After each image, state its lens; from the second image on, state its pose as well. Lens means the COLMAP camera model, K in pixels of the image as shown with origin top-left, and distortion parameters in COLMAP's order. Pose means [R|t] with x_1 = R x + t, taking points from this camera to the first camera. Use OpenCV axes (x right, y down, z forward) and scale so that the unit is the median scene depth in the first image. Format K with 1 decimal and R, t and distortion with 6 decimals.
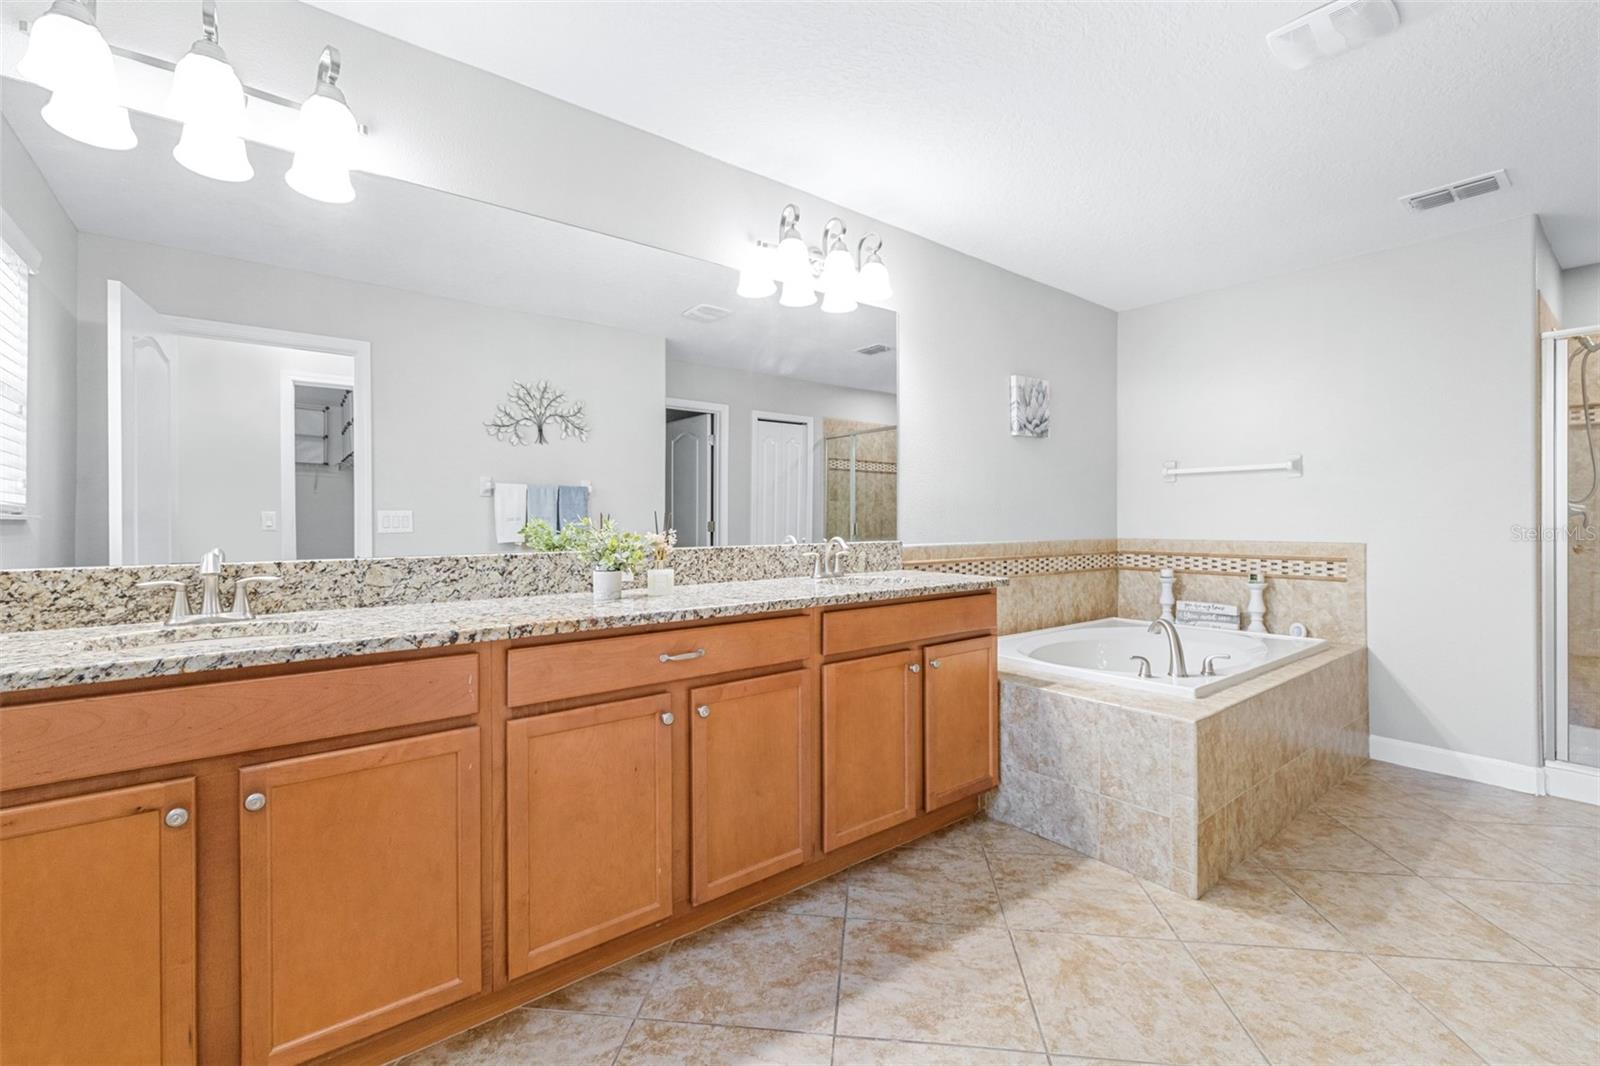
lens RADIAL K [[681.8, 0, 800.0], [0, 681.8, 533.0], [0, 0, 1]] dist [-0.002346, -0.000377]
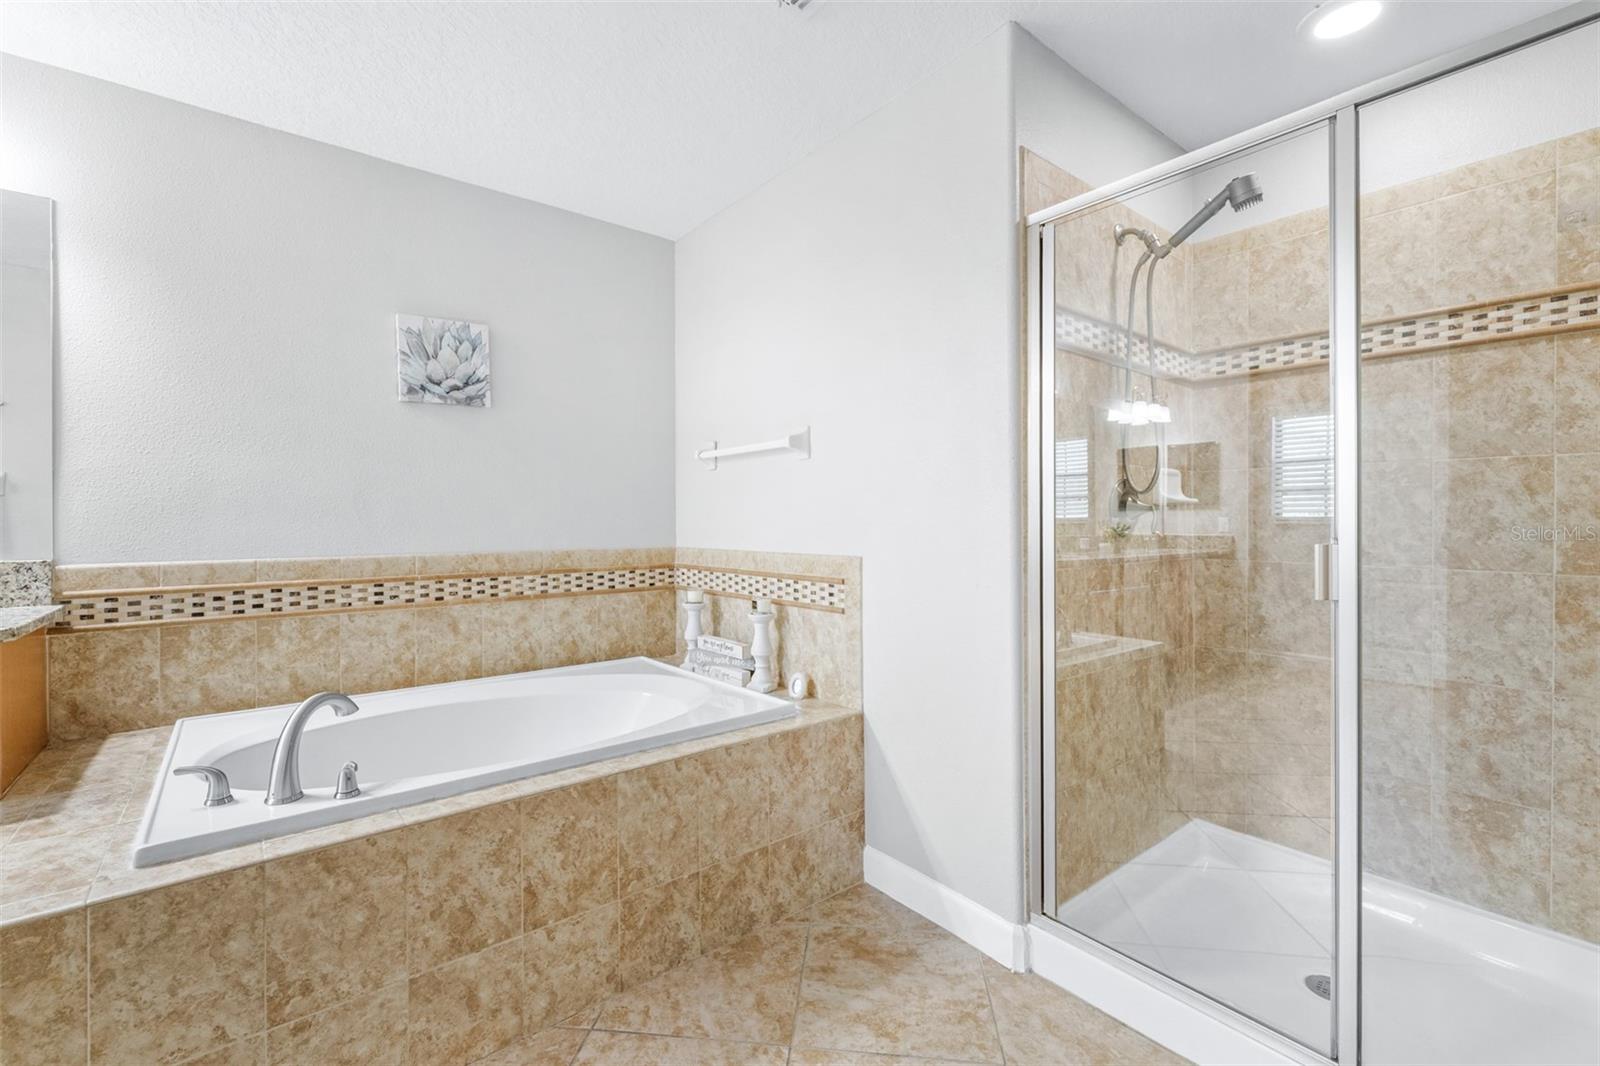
lens RADIAL K [[674.0, 0, 801.1], [0, 674.0, 540.1], [0, 0, 1]] dist [0.000310, 0.000178]
pose [[0.999983, -0.005862, 0.000245, 0.708741], [0.005859, 0.999944, 0.008827, -0.006564], [-0.000297, -0.008826, 0.999961, 0.314540]]
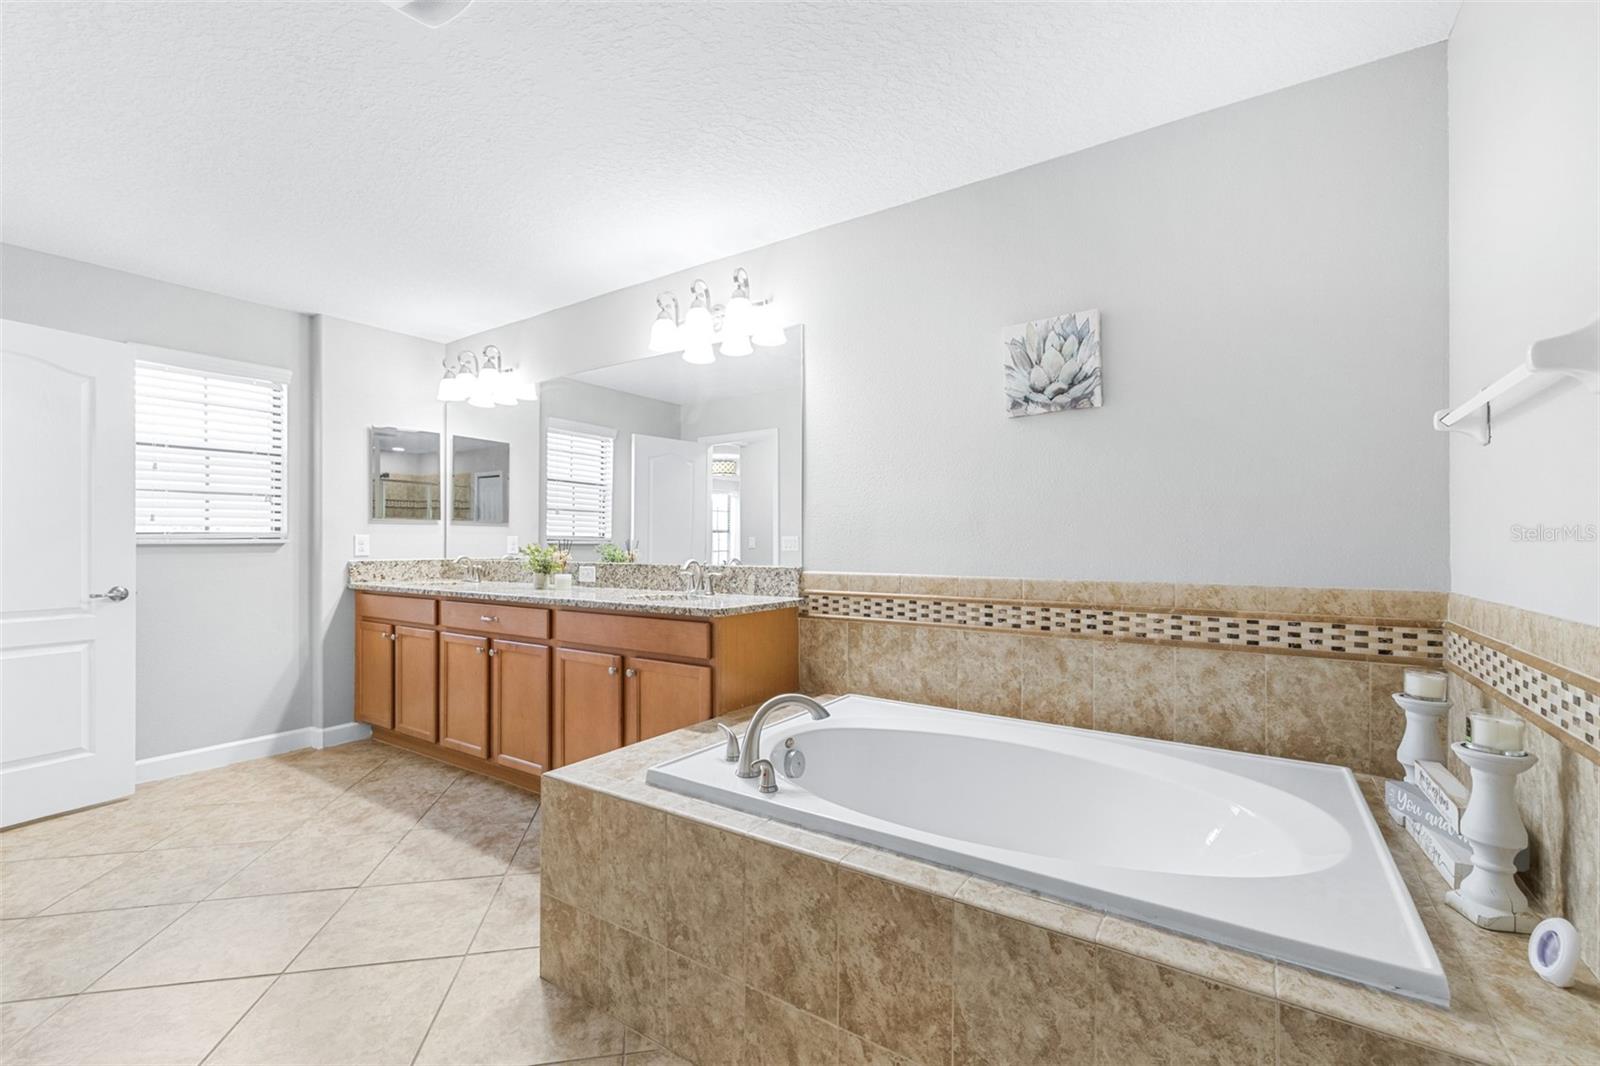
lens RADIAL K [[676.9, 0, 792.5], [0, 676.9, 548.6], [0, 0, 1]] dist [-0.000543, -0.000084]
pose [[0.299051, 0.008102, -0.954203, 0.870185], [-0.021079, 0.999776, 0.001883, -0.012871], [0.954004, 0.019551, 0.299155, 0.598853]]
